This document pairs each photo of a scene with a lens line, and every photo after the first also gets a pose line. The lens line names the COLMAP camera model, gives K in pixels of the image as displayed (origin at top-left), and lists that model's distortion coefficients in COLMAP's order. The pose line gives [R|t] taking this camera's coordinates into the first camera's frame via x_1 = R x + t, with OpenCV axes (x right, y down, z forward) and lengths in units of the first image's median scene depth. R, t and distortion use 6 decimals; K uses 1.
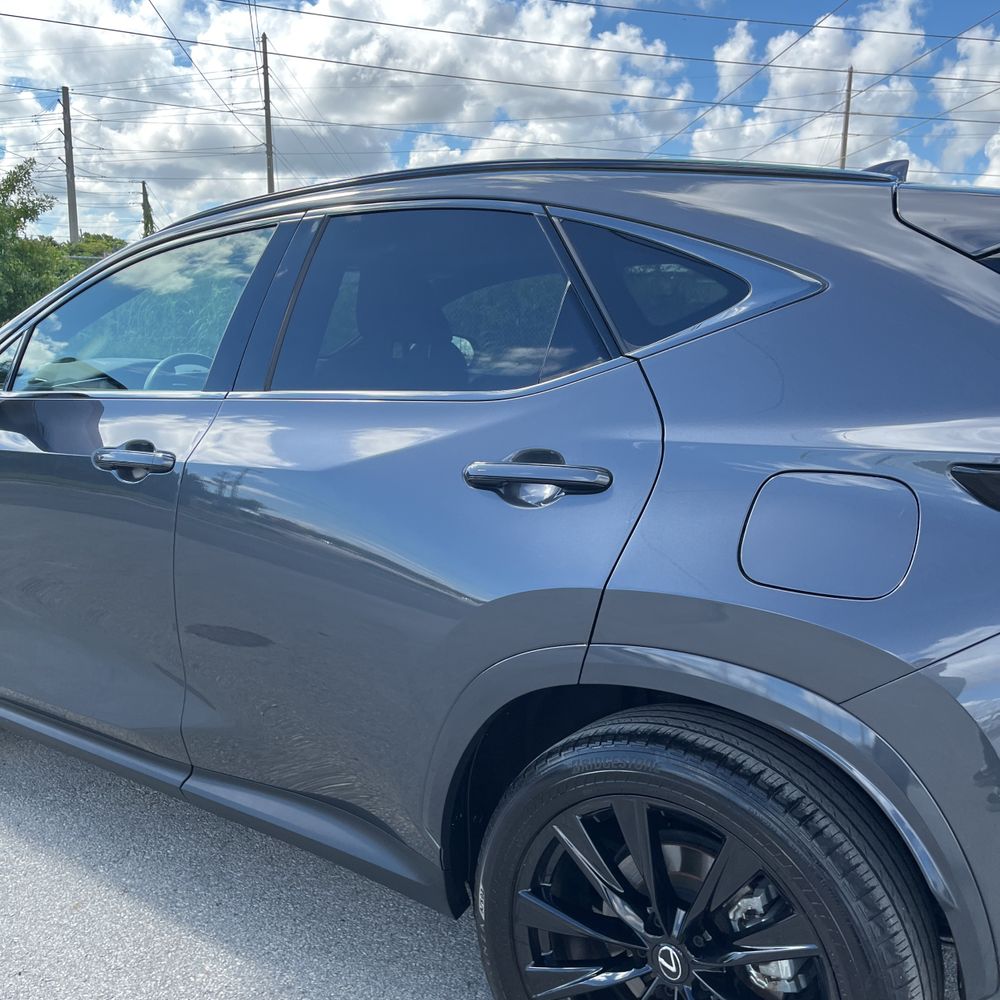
lens RADIAL K [[1018.7, 0, 499.8], [0, 1018.7, 504.8], [0, 0, 1]] dist [0.021320, 0.000000]
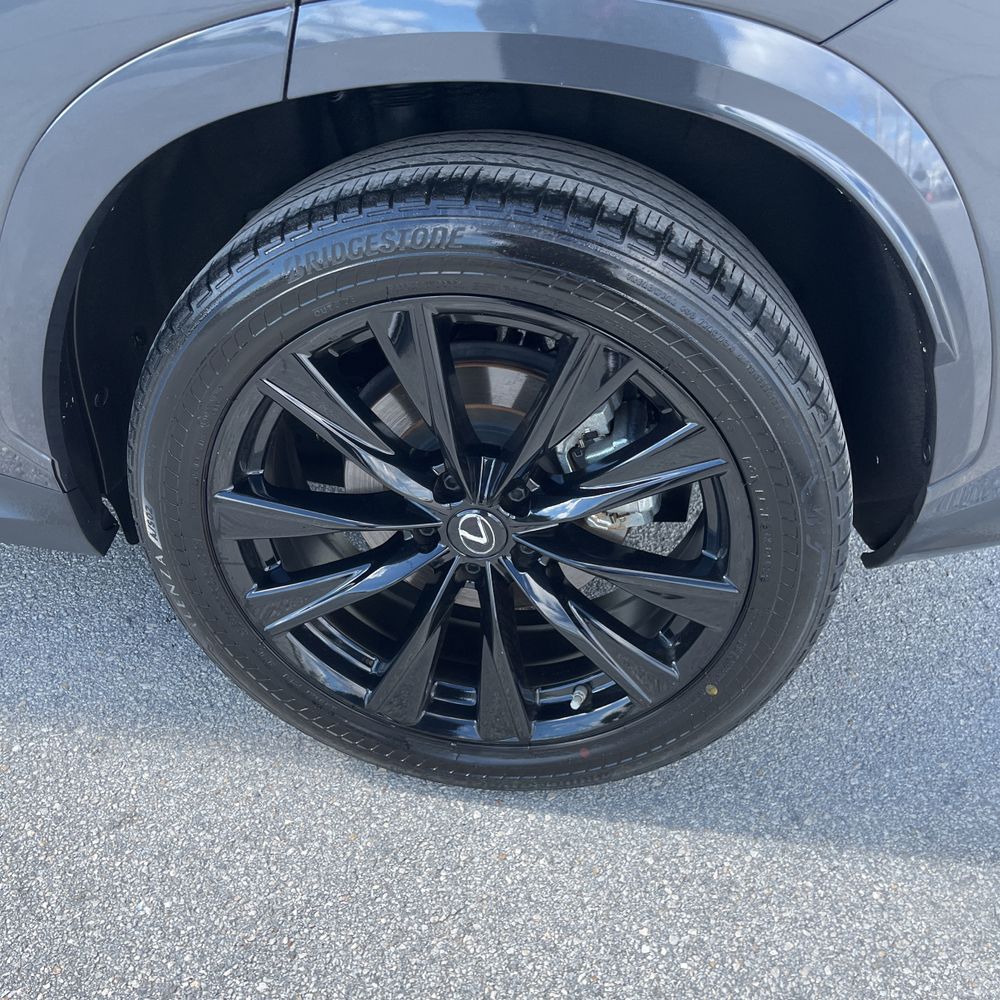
lens RADIAL K [[1018.7, 0, 498.3], [0, 1018.7, 499.6], [0, 0, 1]] dist [0.021320, 0.000000]
pose [[0.884293, -0.265529, 0.384084, -0.071908], [0.070290, 0.888894, 0.452689, 0.128404], [-0.461612, -0.373313, 0.804706, 0.469959]]
